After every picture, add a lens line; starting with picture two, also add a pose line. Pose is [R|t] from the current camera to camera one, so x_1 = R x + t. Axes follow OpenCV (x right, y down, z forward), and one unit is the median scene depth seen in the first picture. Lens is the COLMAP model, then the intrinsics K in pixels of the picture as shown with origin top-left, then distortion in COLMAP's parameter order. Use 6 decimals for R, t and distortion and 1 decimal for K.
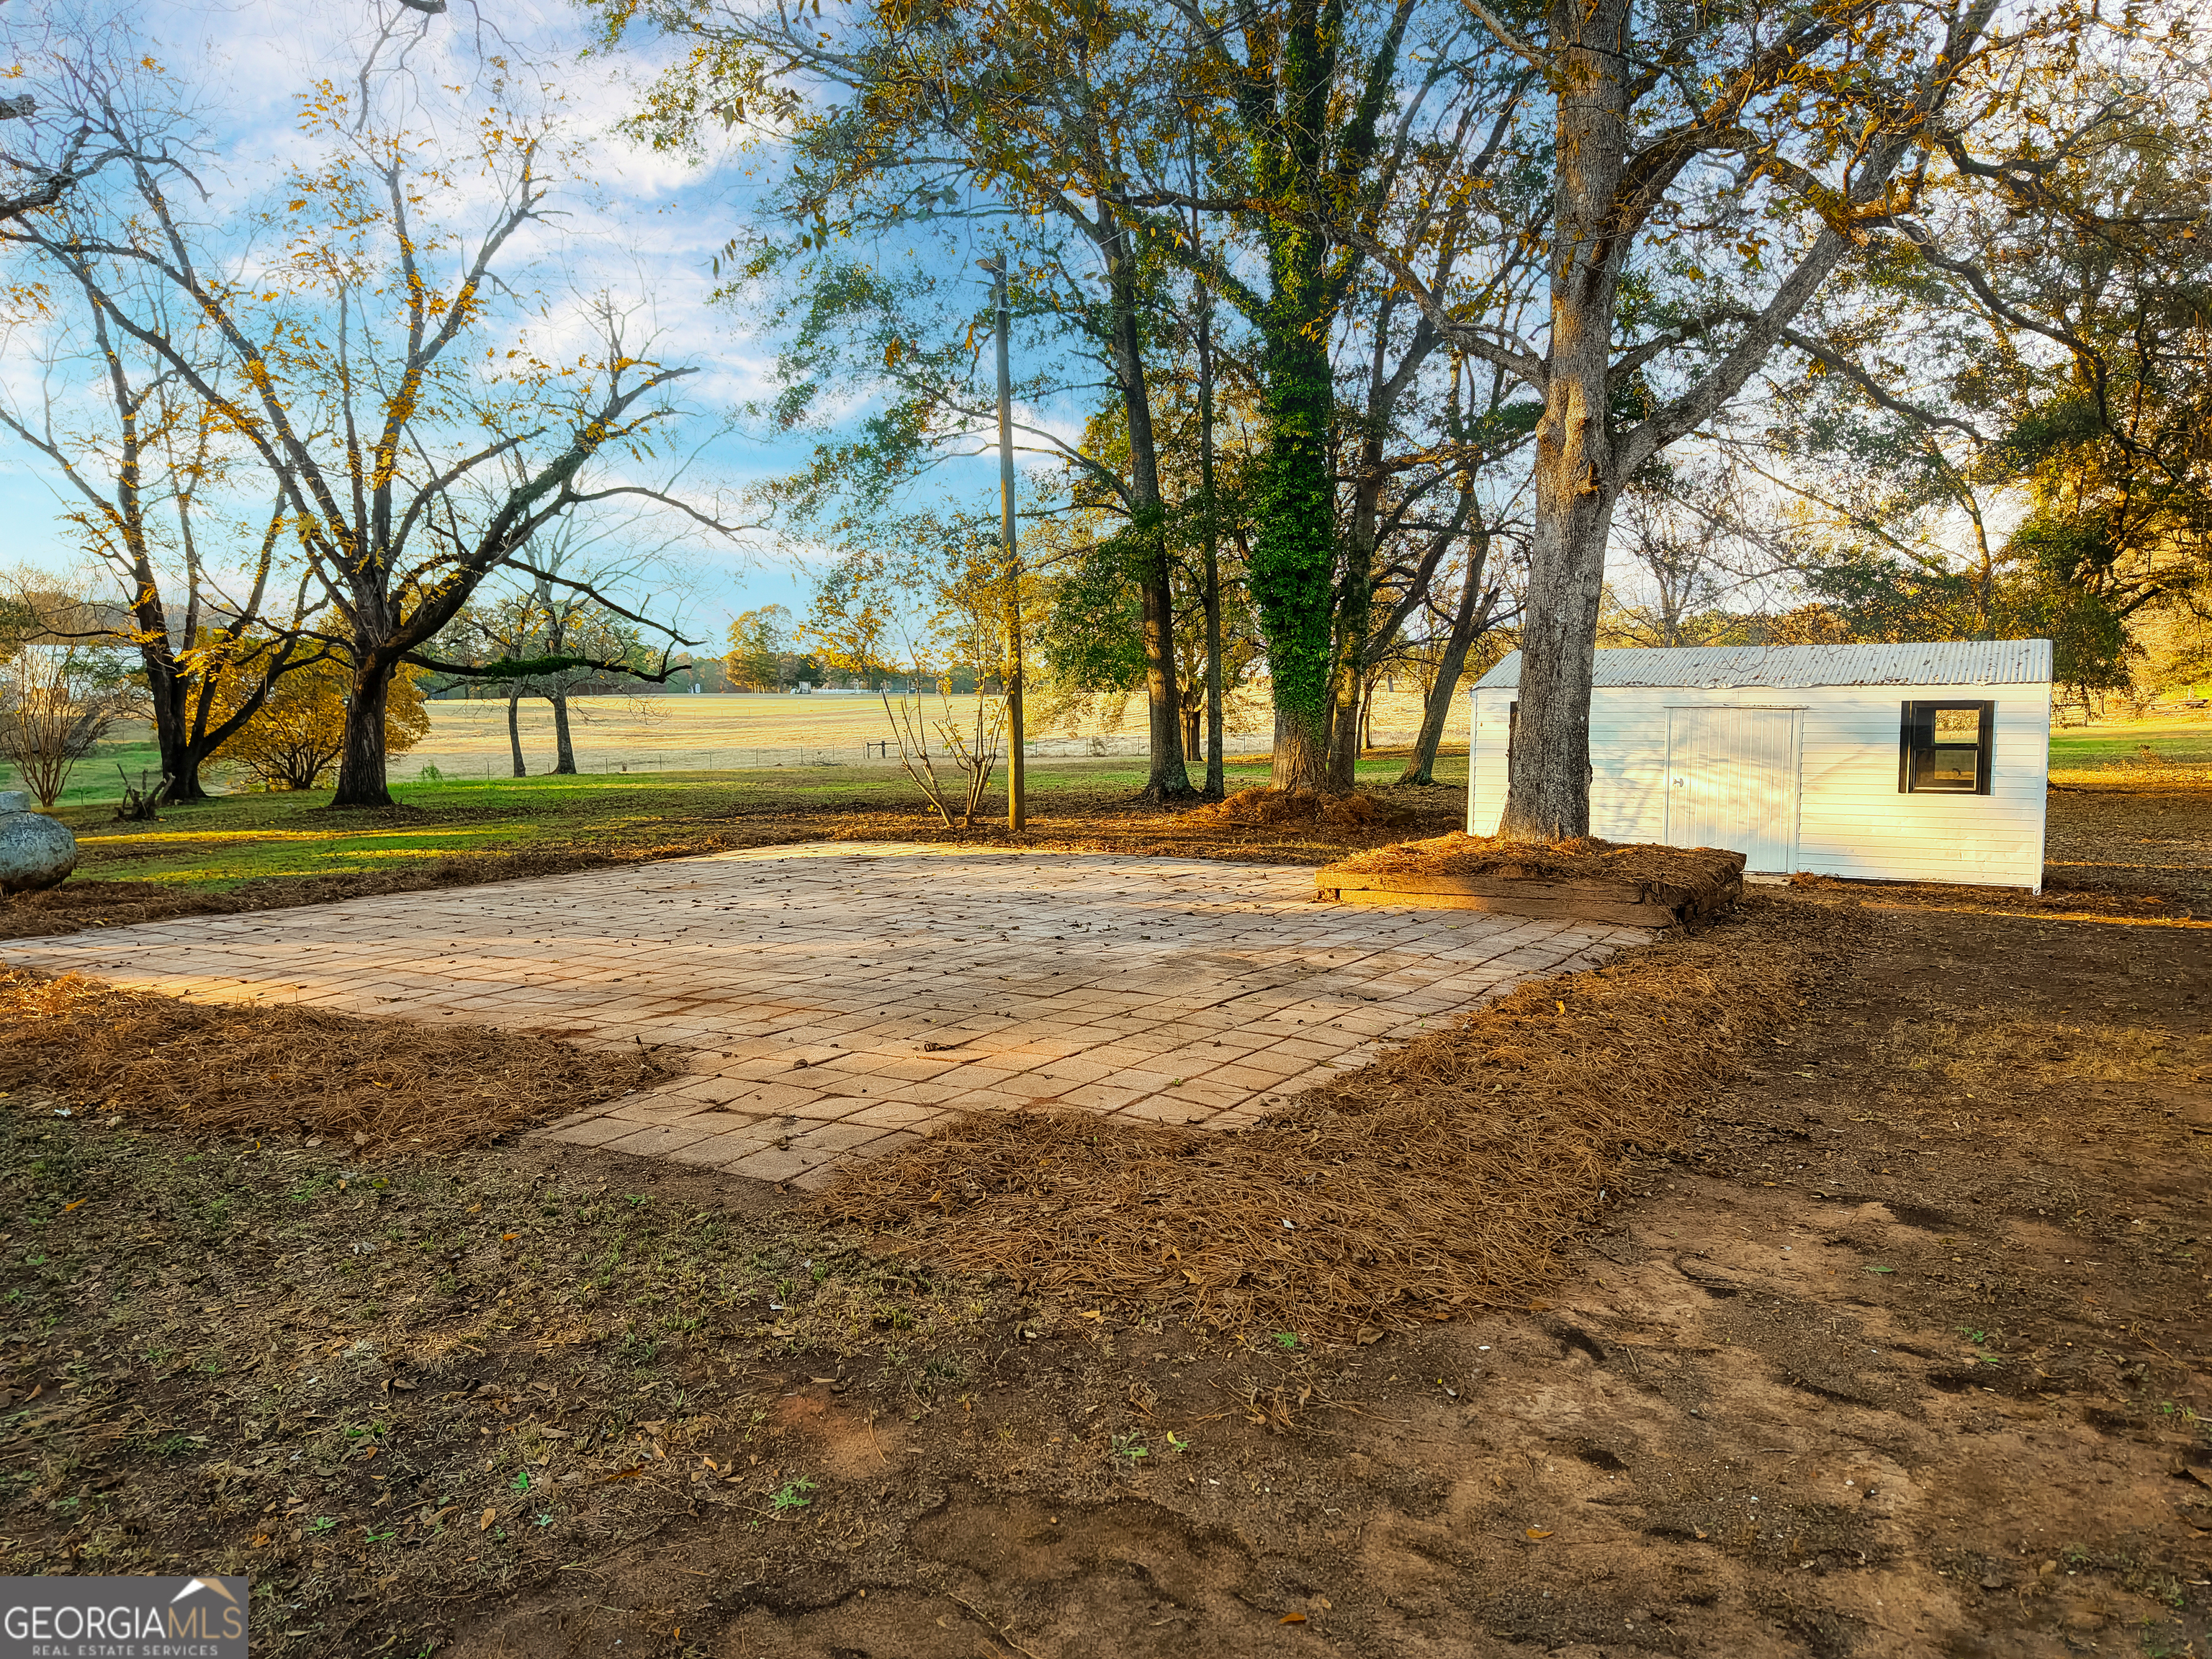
lens RADIAL K [[1502.1, 0, 1091.6], [0, 1502.1, 824.4], [0, 0, 1]] dist [0.016110, -0.012424]
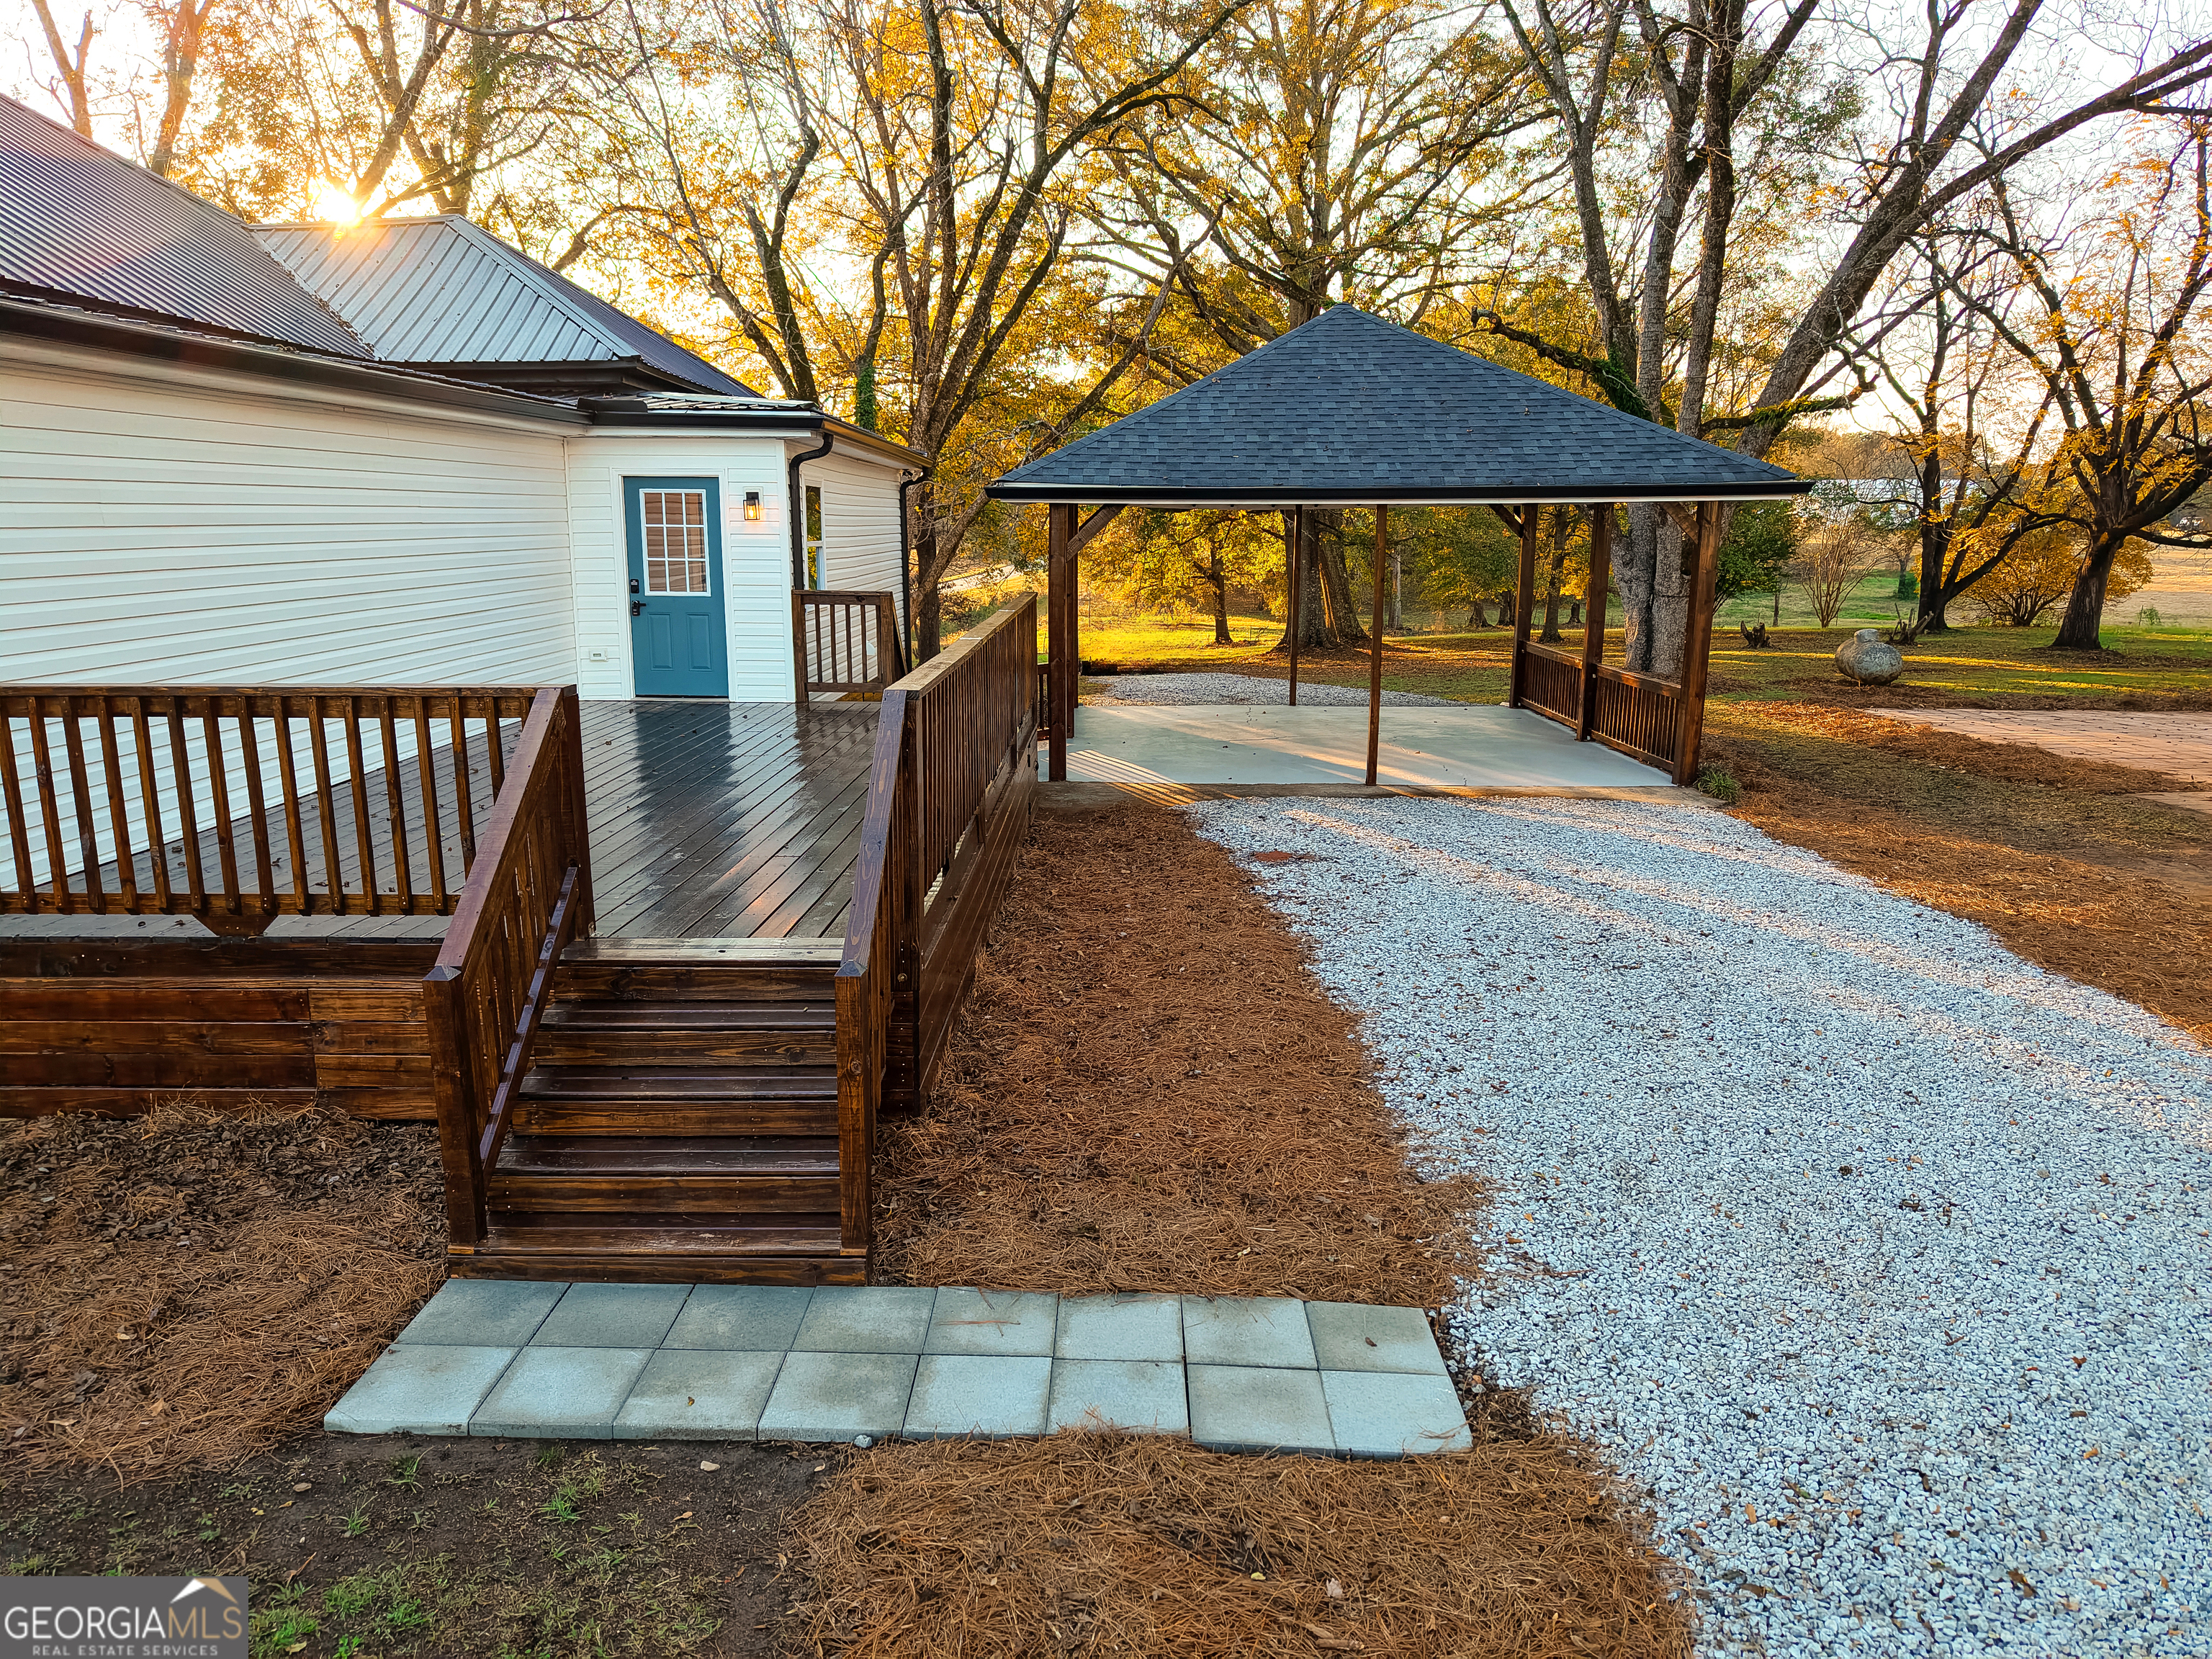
lens RADIAL K [[1502.1, 0, 1122.2], [0, 1502.1, 823.8], [0, 0, 1]] dist [0.016110, -0.012424]
pose [[0.530558, 0.179418, -0.828443, 0.186891], [-0.082006, 0.983622, 0.160507, -0.004747], [0.843672, -0.017221, 0.536582, -0.399328]]
